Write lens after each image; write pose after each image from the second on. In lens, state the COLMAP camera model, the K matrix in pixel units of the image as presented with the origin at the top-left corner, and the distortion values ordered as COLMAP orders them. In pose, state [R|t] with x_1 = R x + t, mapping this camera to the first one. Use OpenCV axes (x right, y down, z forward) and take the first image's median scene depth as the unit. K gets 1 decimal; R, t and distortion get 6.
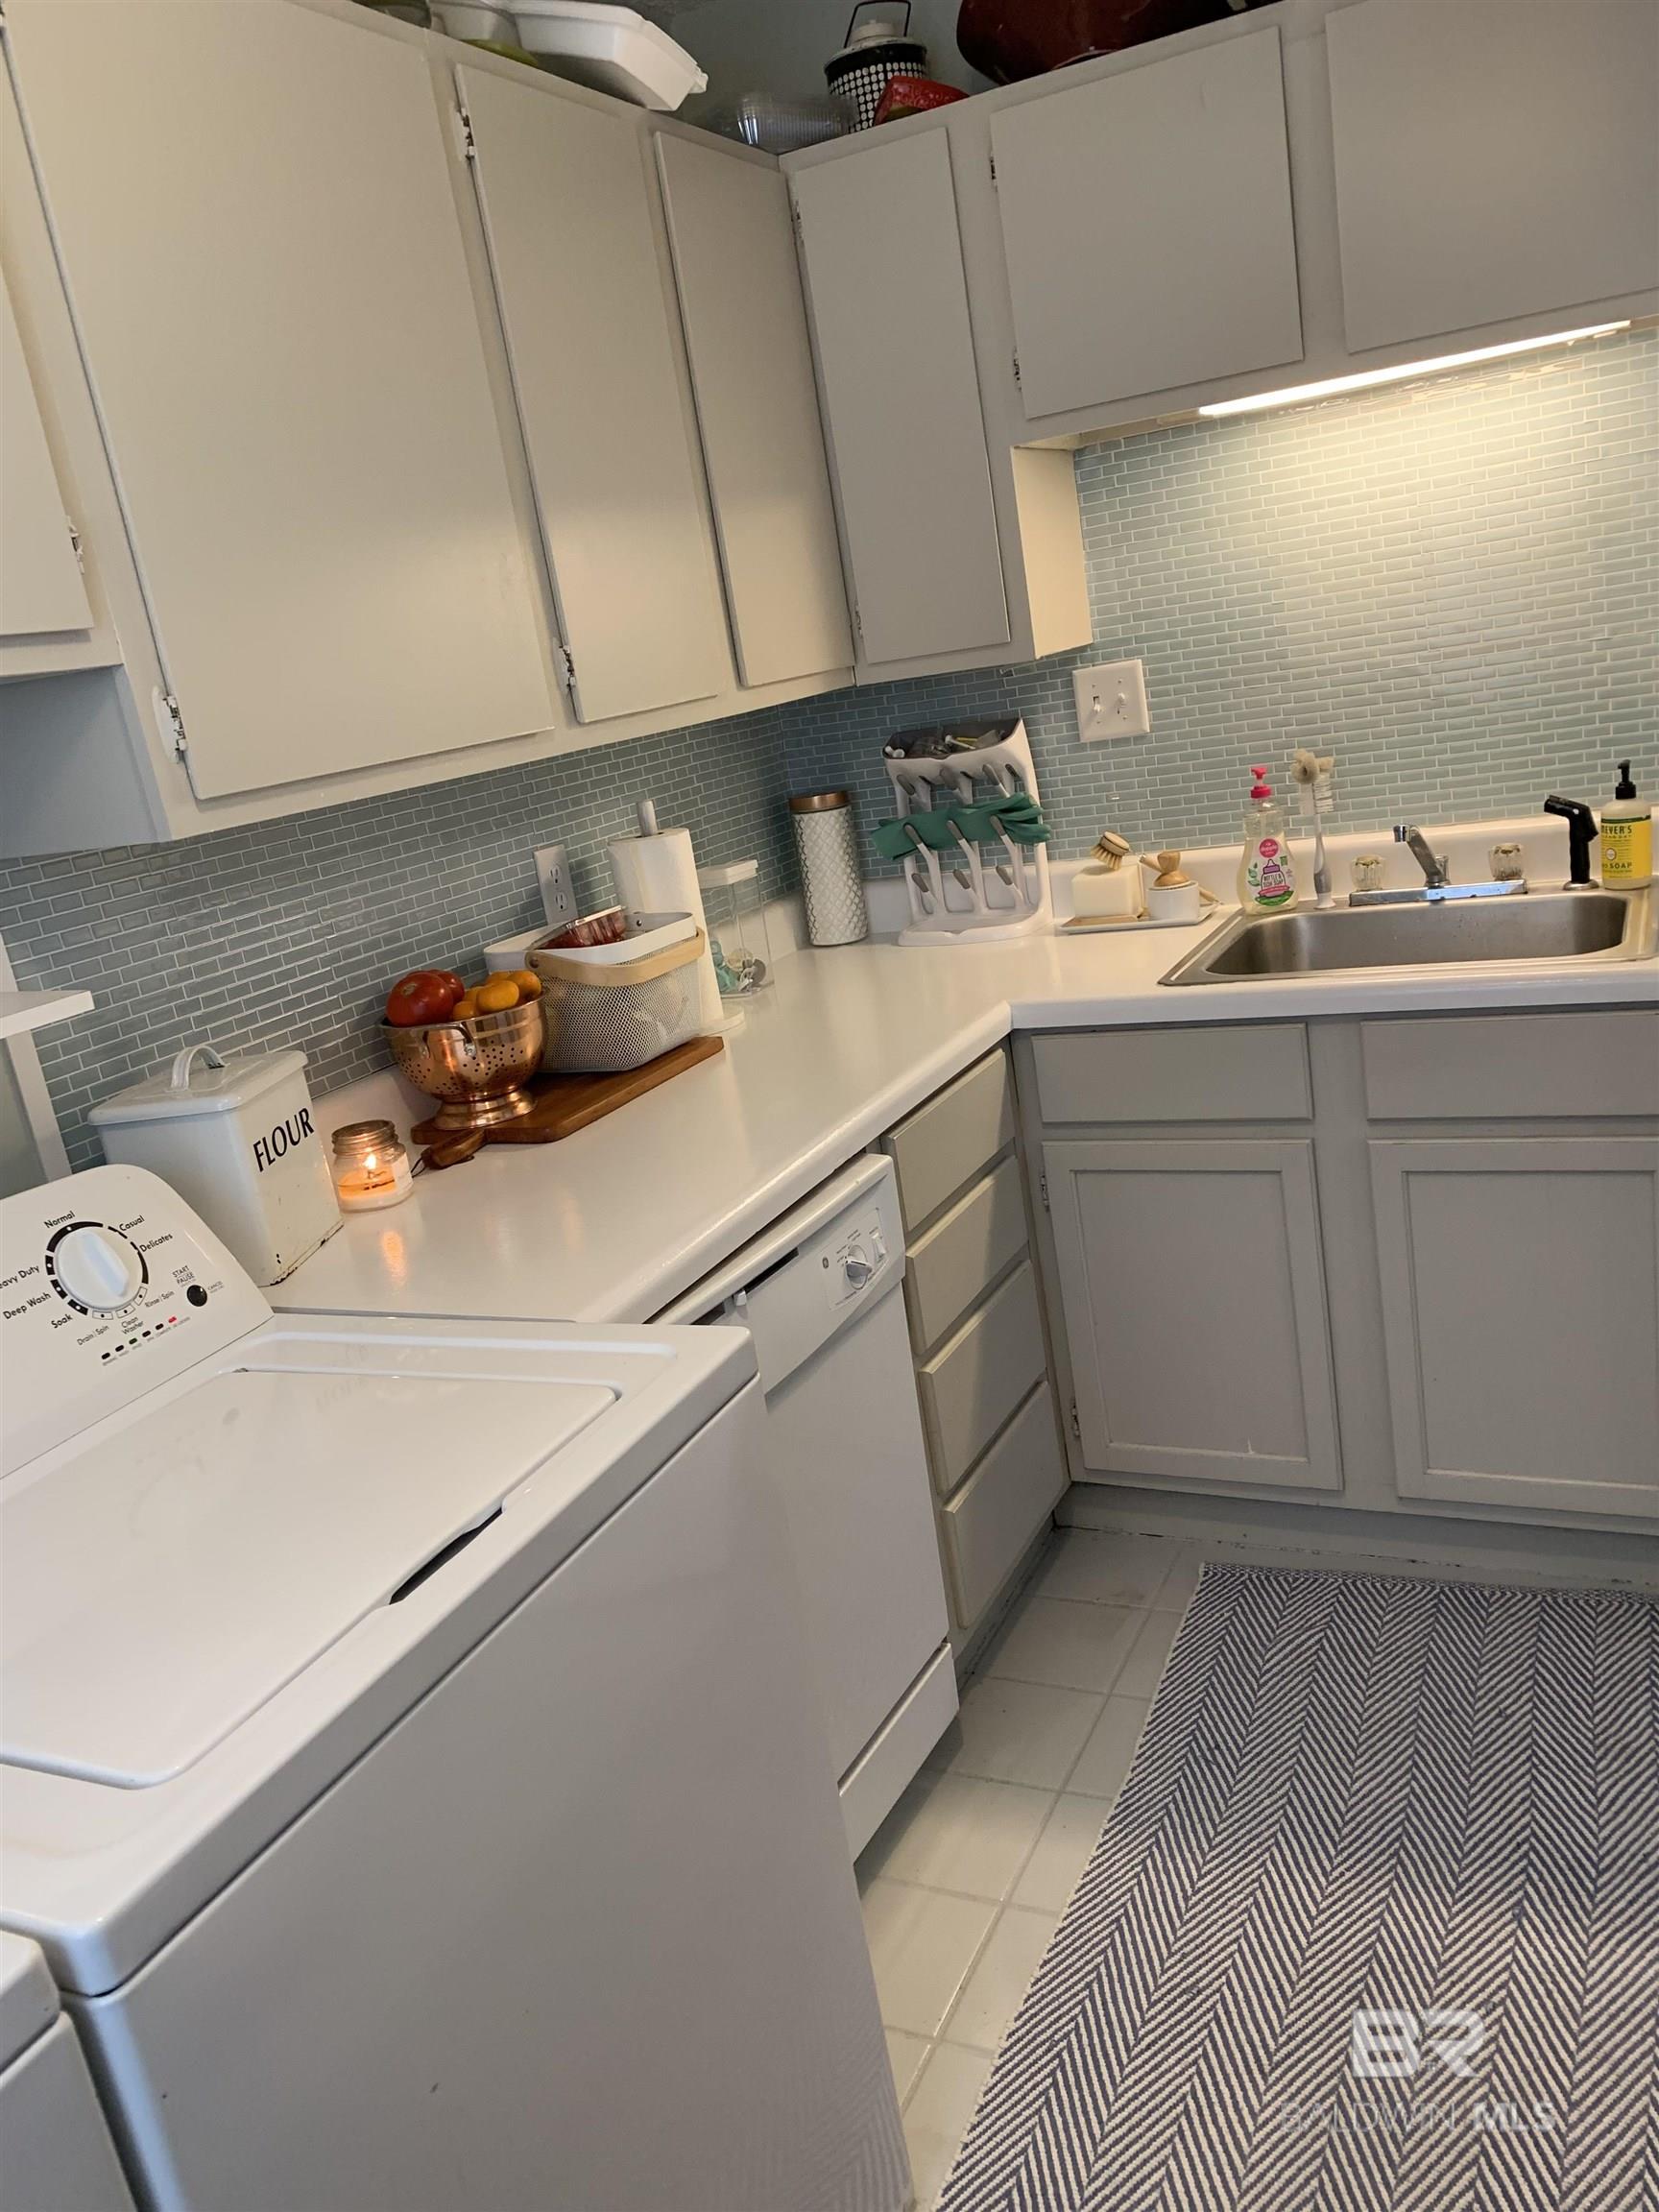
lens RADIAL K [[1668.6, 0, 846.0], [0, 1668.6, 1128.6], [0, 0, 1]] dist [-0.002397, -0.008858]
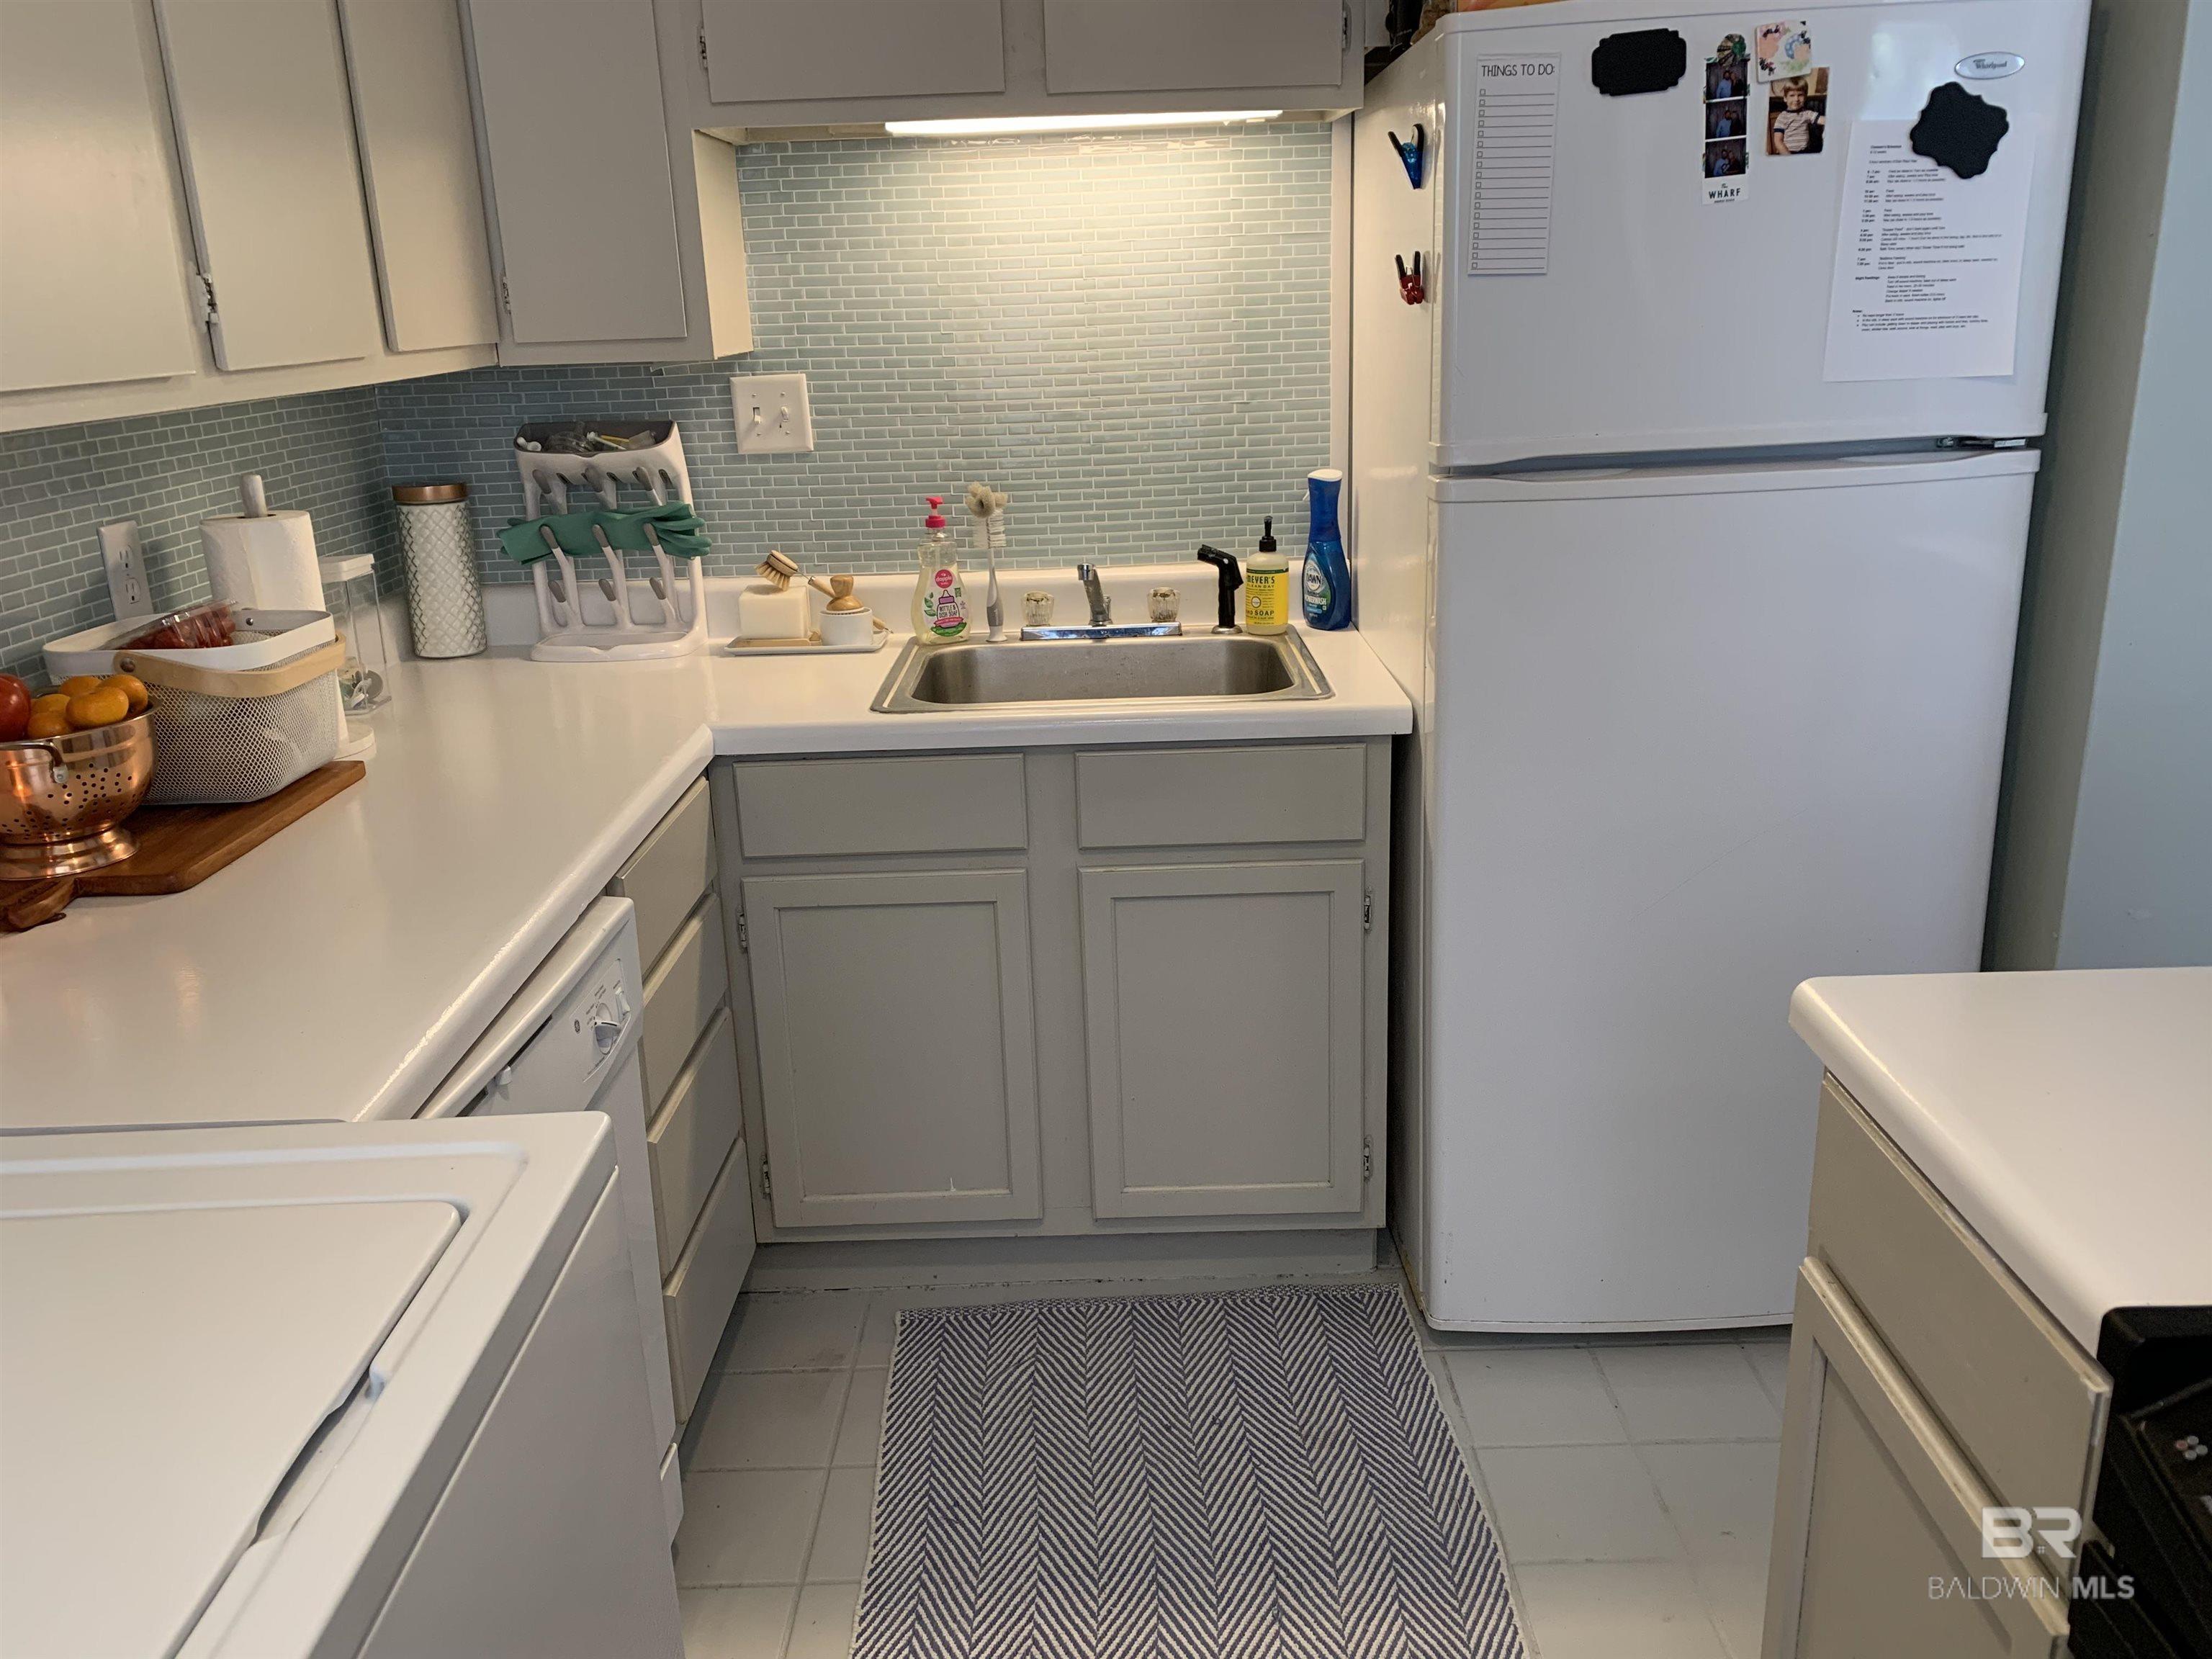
lens RADIAL K [[1668.6, 0, 1101.3], [0, 1668.6, 815.9], [0, 0, 1]] dist [-0.002397, -0.008858]
pose [[0.893899, -0.005544, 0.448233, -0.118624], [0.016463, 0.999655, -0.020468, -0.004489], [-0.447965, 0.025675, 0.893682, 0.082394]]
